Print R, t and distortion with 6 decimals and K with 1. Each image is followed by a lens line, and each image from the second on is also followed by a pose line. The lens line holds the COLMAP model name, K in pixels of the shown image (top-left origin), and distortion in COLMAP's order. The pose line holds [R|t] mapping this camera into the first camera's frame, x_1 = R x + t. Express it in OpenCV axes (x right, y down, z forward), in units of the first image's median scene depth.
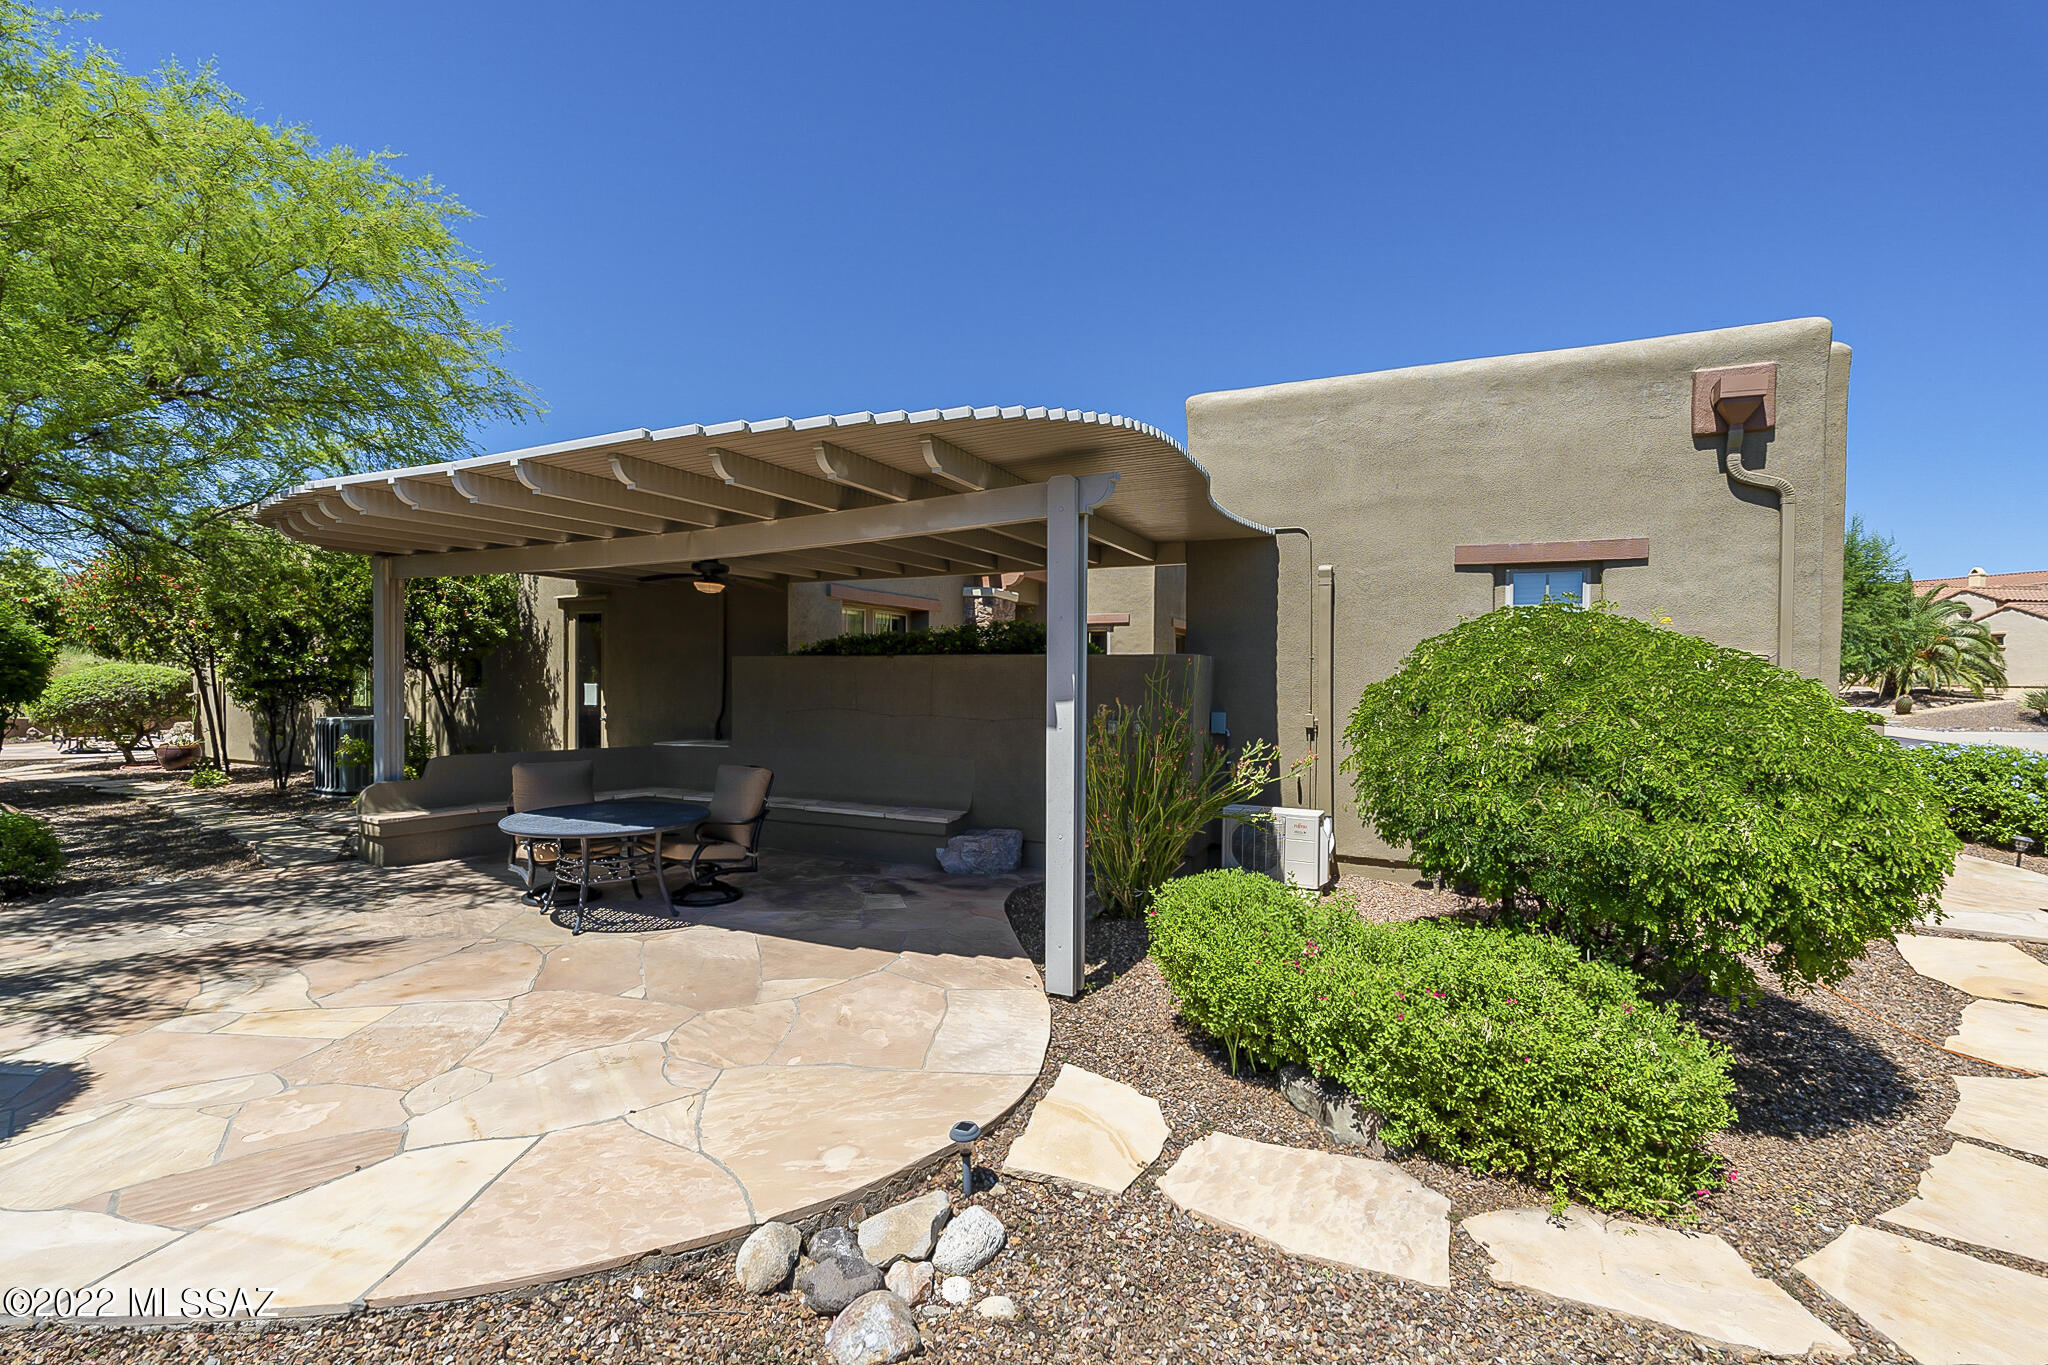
lens RADIAL K [[886.3, 0, 1024.0], [0, 886.3, 682.5], [0, 0, 1]] dist [0.008685, -0.003870]
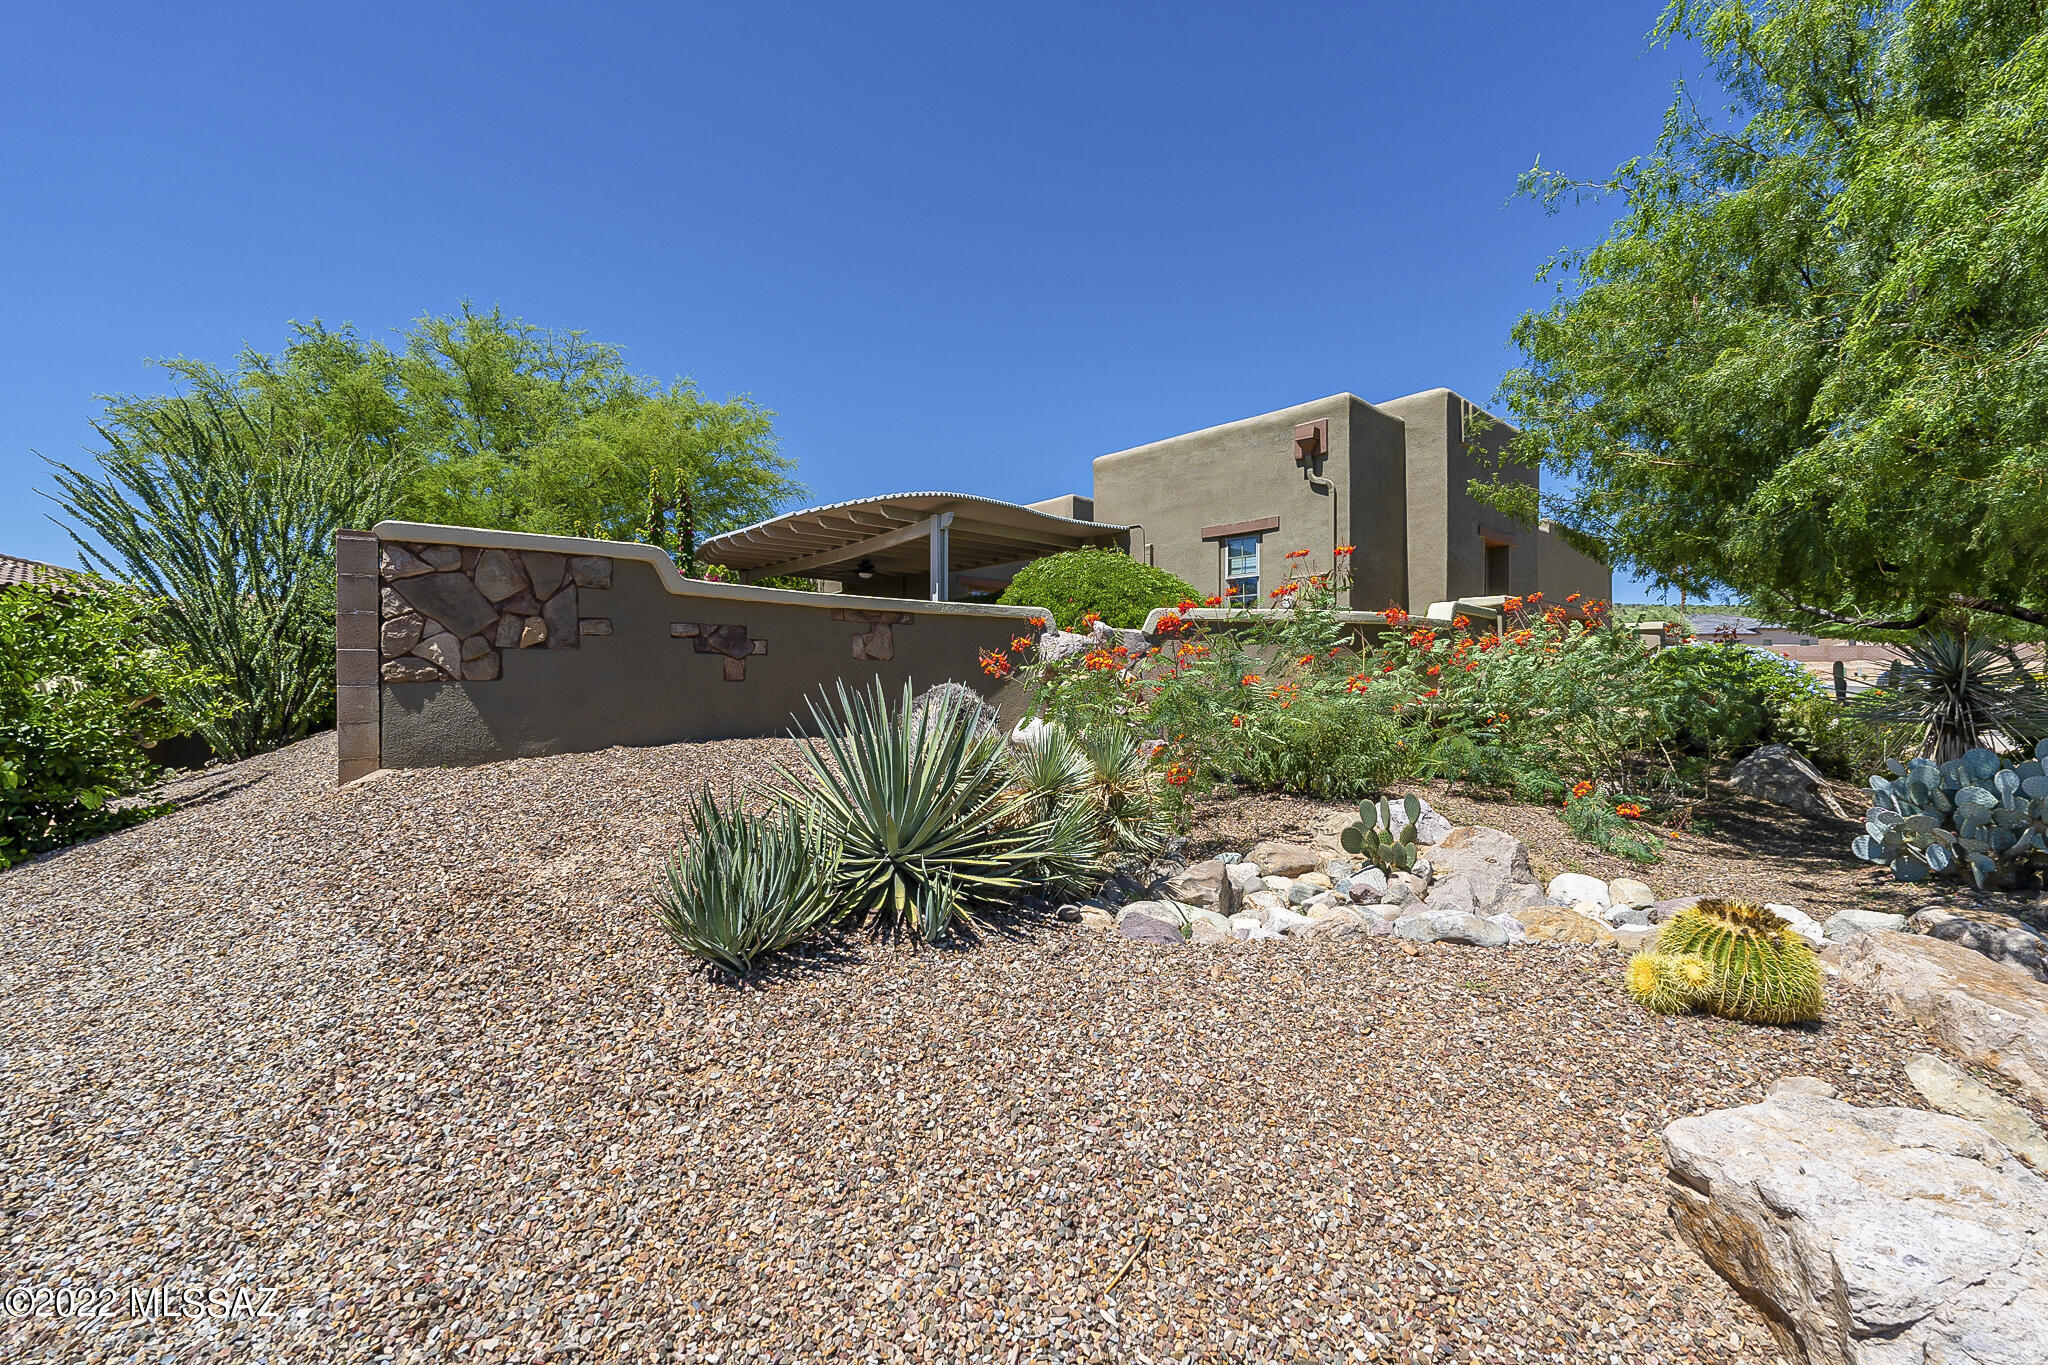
lens RADIAL K [[886.3, 0, 1024.0], [0, 886.3, 682.5], [0, 0, 1]] dist [0.008685, -0.003870]
pose [[0.924651, -0.012470, -0.380610, 1.016372], [0.003415, 0.999695, -0.024456, 0.256148], [0.380799, 0.021313, 0.924412, -1.023011]]
